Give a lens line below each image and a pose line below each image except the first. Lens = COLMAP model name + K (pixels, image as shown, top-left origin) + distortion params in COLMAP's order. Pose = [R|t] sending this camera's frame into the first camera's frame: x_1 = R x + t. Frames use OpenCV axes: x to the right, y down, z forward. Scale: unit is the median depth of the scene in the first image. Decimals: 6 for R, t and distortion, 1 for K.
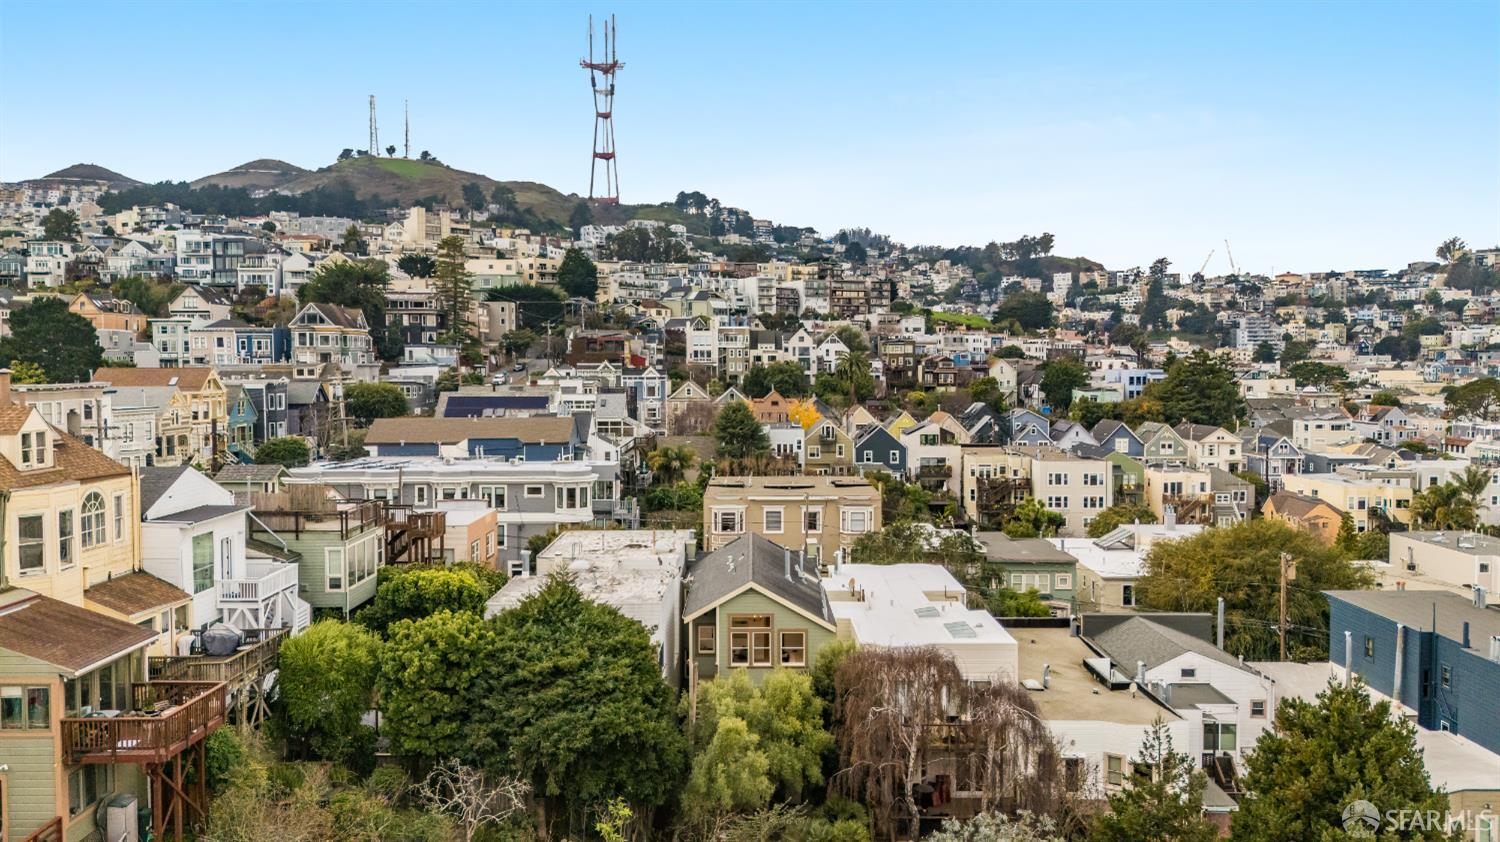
lens RADIAL K [[1095.8, 0, 758.5], [0, 1095.8, 419.0], [0, 0, 1]] dist [0.090675, -0.092256]
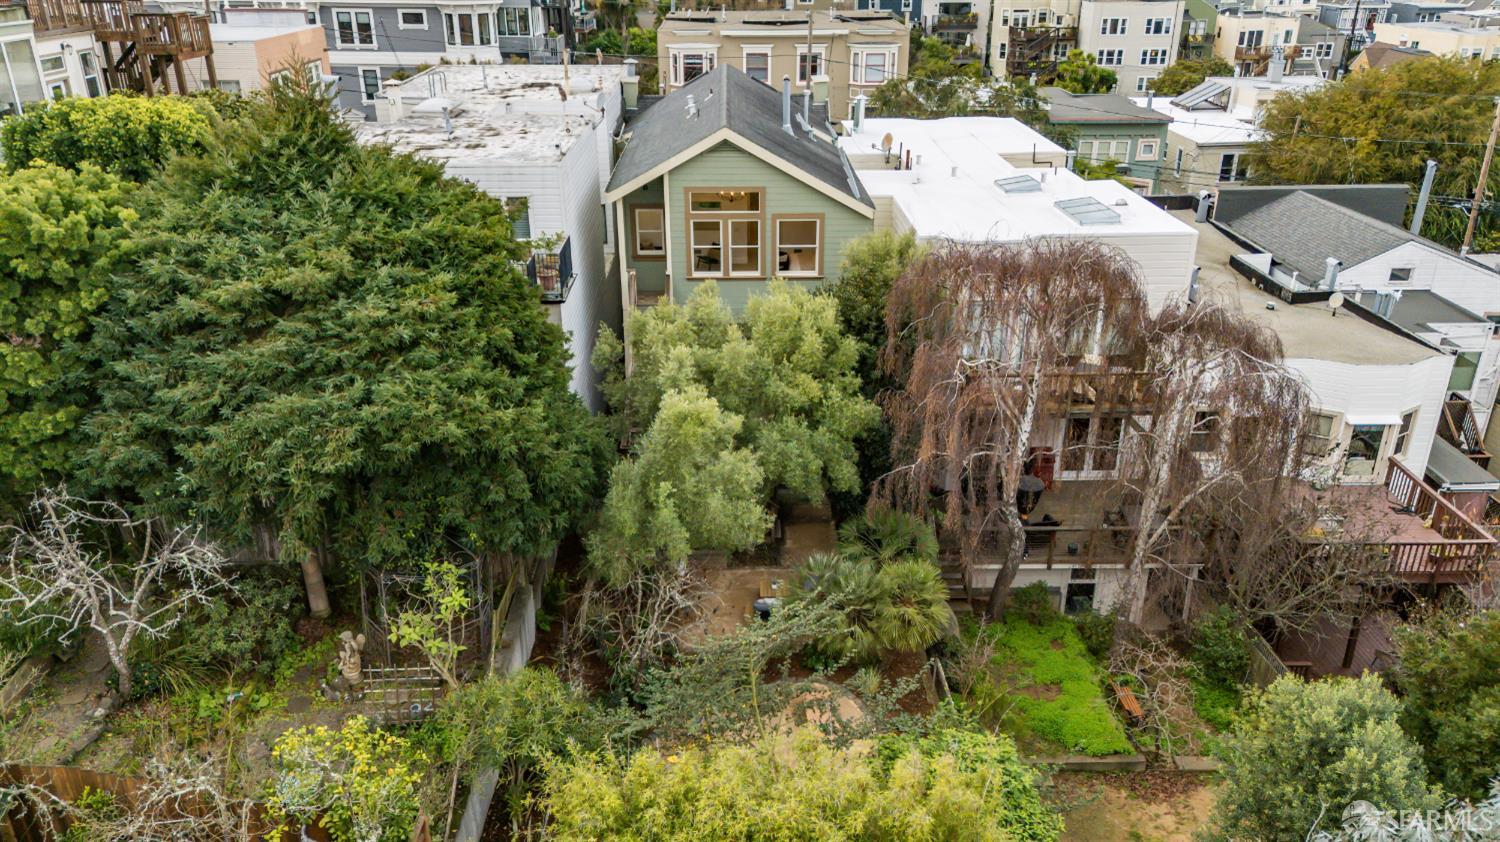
lens RADIAL K [[1095.8, 0, 758.5], [0, 1095.8, 419.0], [0, 0, 1]] dist [0.090675, -0.092256]
pose [[0.999784, -0.006730, 0.019678, -0.001864], [-0.000736, 0.934155, 0.356866, 0.094912], [-0.020784, -0.356804, 0.933948, 0.467000]]
